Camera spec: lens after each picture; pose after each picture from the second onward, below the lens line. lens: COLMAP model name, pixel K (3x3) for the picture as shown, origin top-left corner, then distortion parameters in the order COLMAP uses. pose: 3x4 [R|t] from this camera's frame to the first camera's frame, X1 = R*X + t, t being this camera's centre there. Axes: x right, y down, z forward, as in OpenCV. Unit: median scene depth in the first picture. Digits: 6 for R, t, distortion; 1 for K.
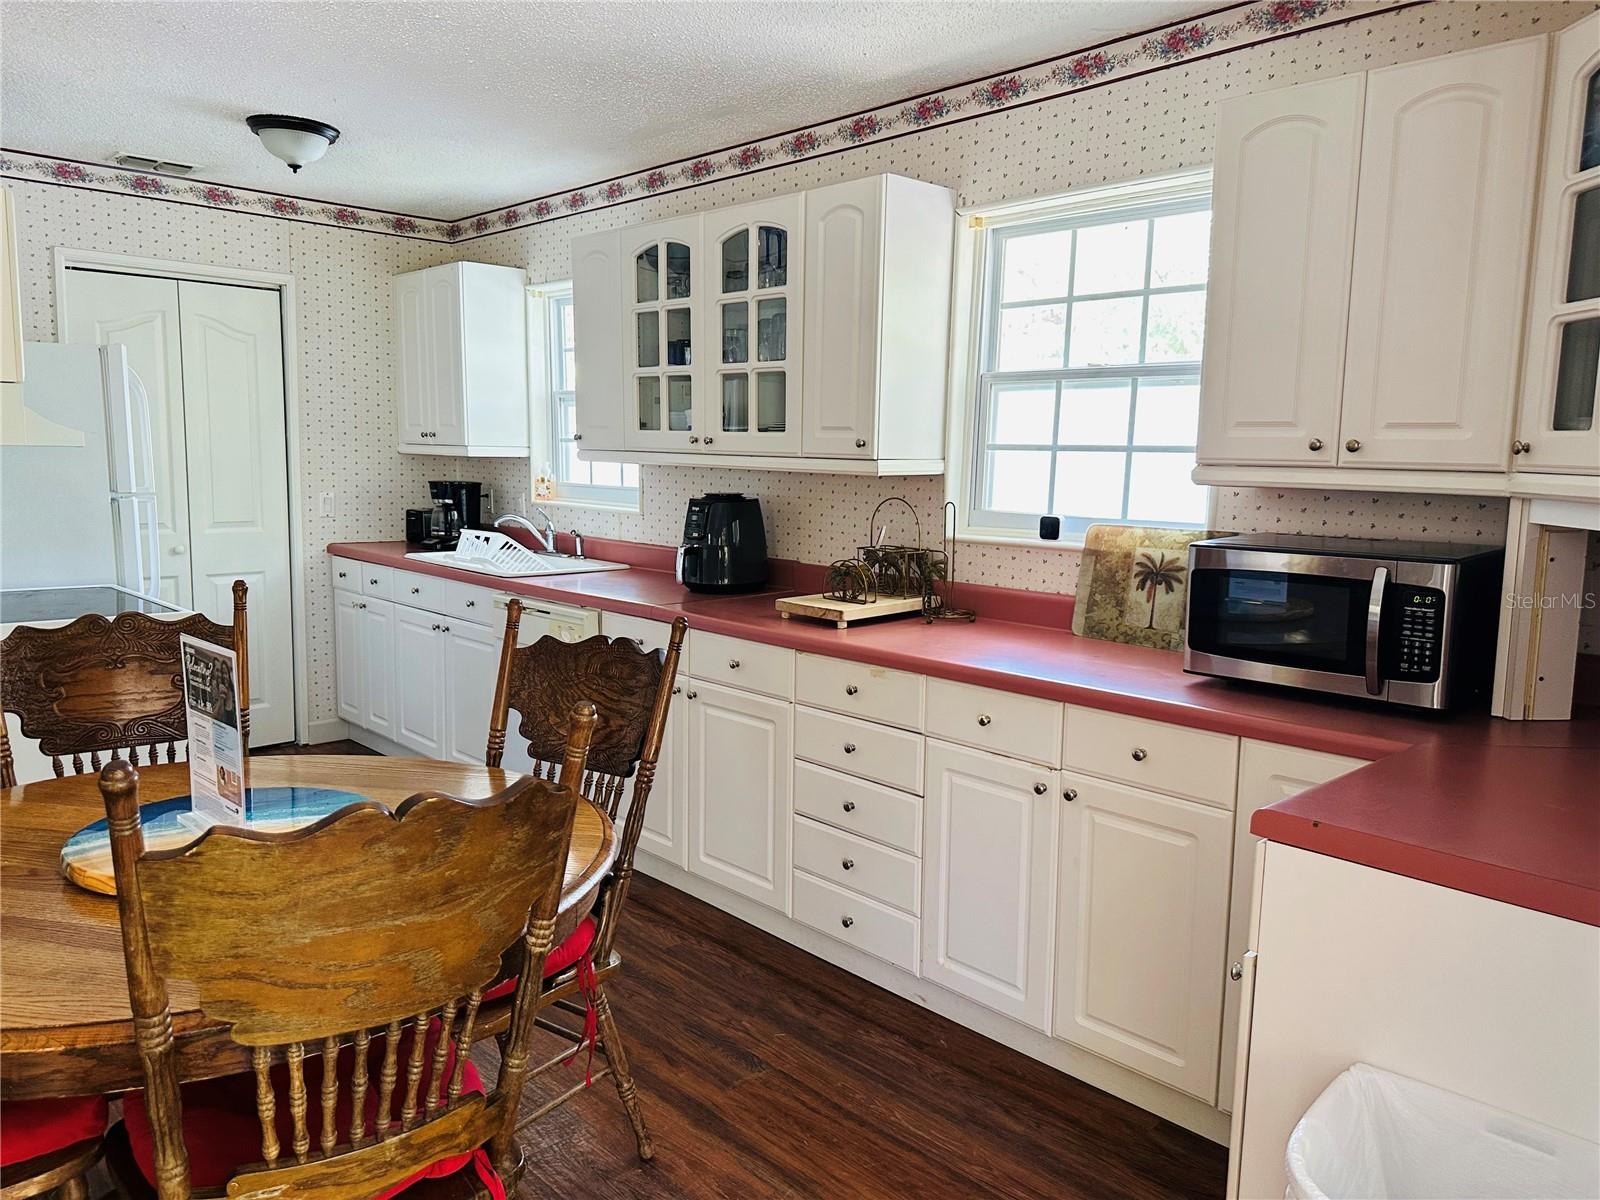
lens RADIAL K [[1127.6, 0, 801.9], [0, 1127.6, 596.9], [0, 0, 1]] dist [0.074769, -0.093956]
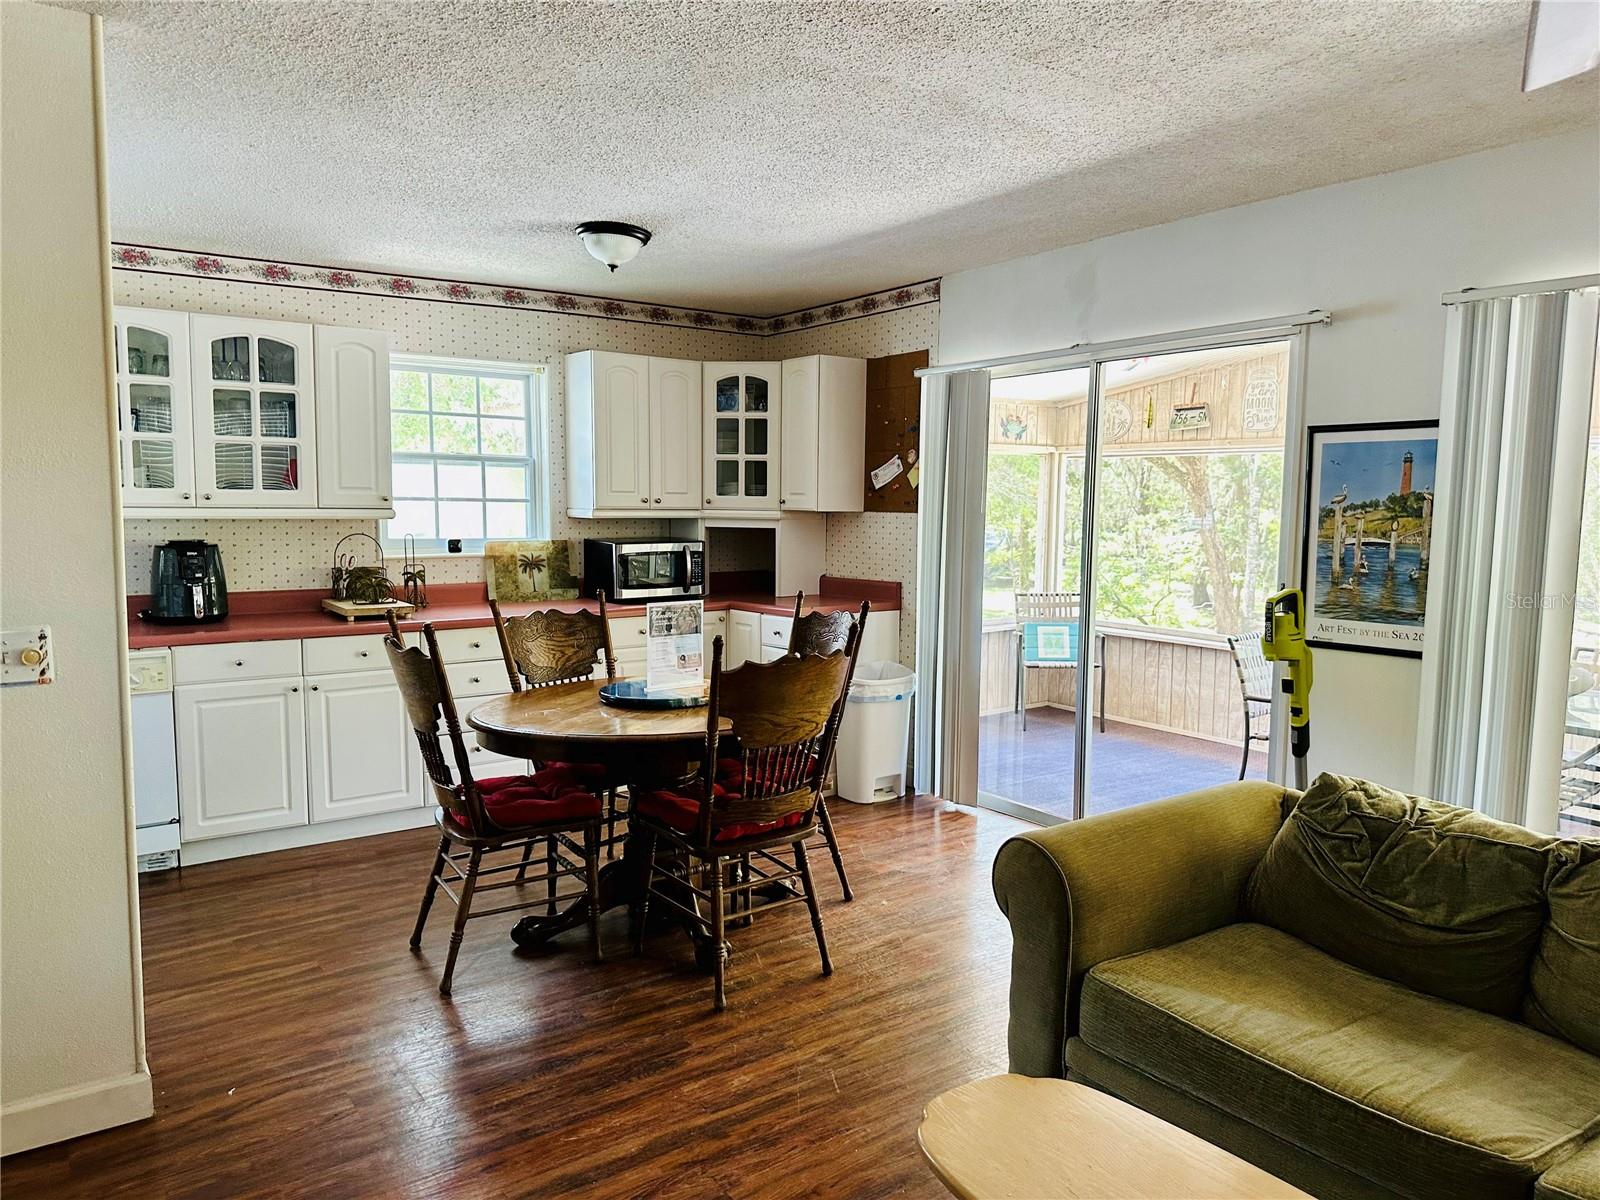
lens RADIAL K [[1127.6, 0, 806.1], [0, 1127.6, 609.9], [0, 0, 1]] dist [0.074769, -0.093956]
pose [[0.144969, -0.119252, 0.982223, -1.328330], [0.121660, 0.987326, 0.101915, -0.071128], [-0.981928, 0.104723, 0.157640, 0.195741]]
